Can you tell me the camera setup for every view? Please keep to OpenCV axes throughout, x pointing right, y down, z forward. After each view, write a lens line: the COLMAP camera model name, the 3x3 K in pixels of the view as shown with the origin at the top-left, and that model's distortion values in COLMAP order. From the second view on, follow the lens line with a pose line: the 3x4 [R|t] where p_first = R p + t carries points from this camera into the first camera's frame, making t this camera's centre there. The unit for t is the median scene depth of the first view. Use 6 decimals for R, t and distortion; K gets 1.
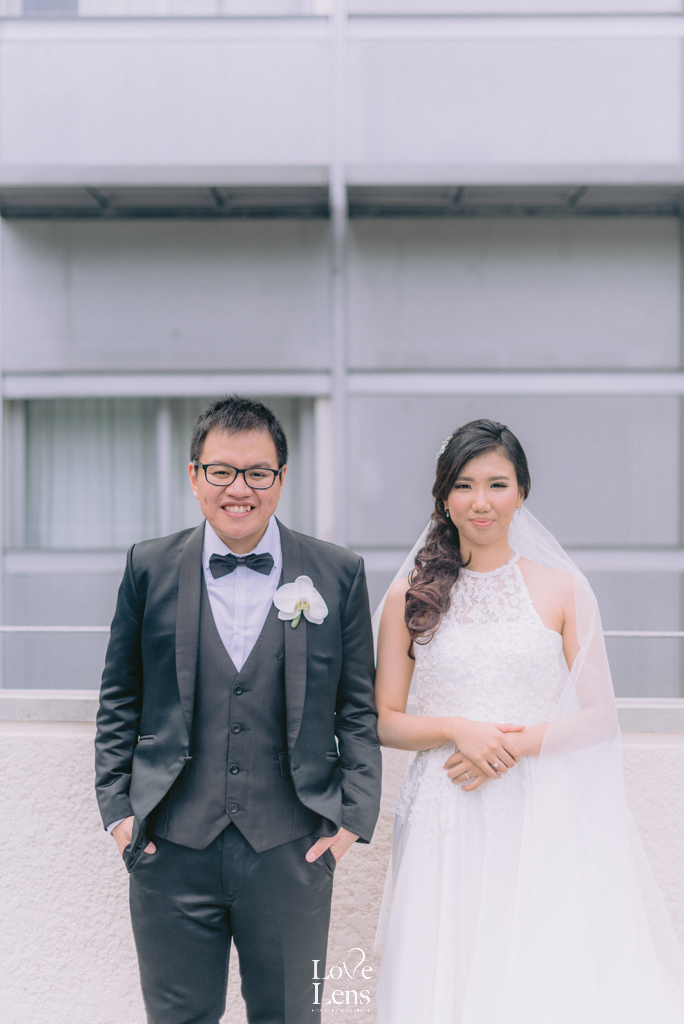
lens RADIAL K [[1481.9, 0, 361.2], [0, 1481.9, 510.7], [0, 0, 1]] dist [-0.004467, 0.131133]
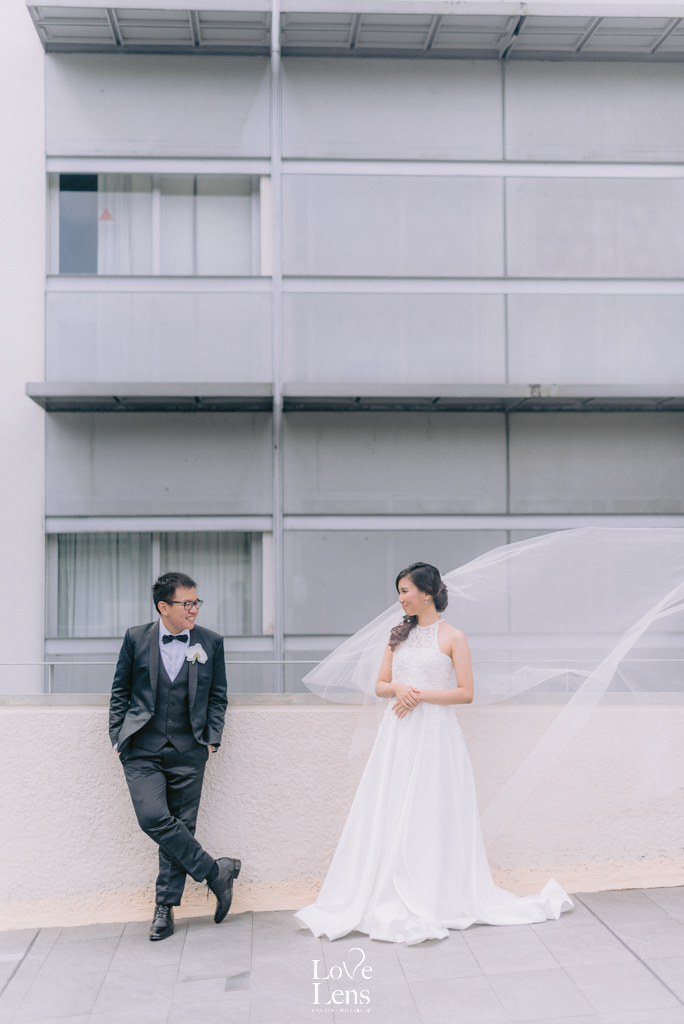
lens RADIAL K [[1454.7, 0, 342.0], [0, 1454.7, 512.0], [0, 0, 1]] dist [0.582503, 0.030017]
pose [[0.999840, 0.002457, -0.017691, 0.082419], [-0.003565, 0.998018, -0.062835, -0.006972], [0.017501, 0.062888, 0.997867, -0.491905]]
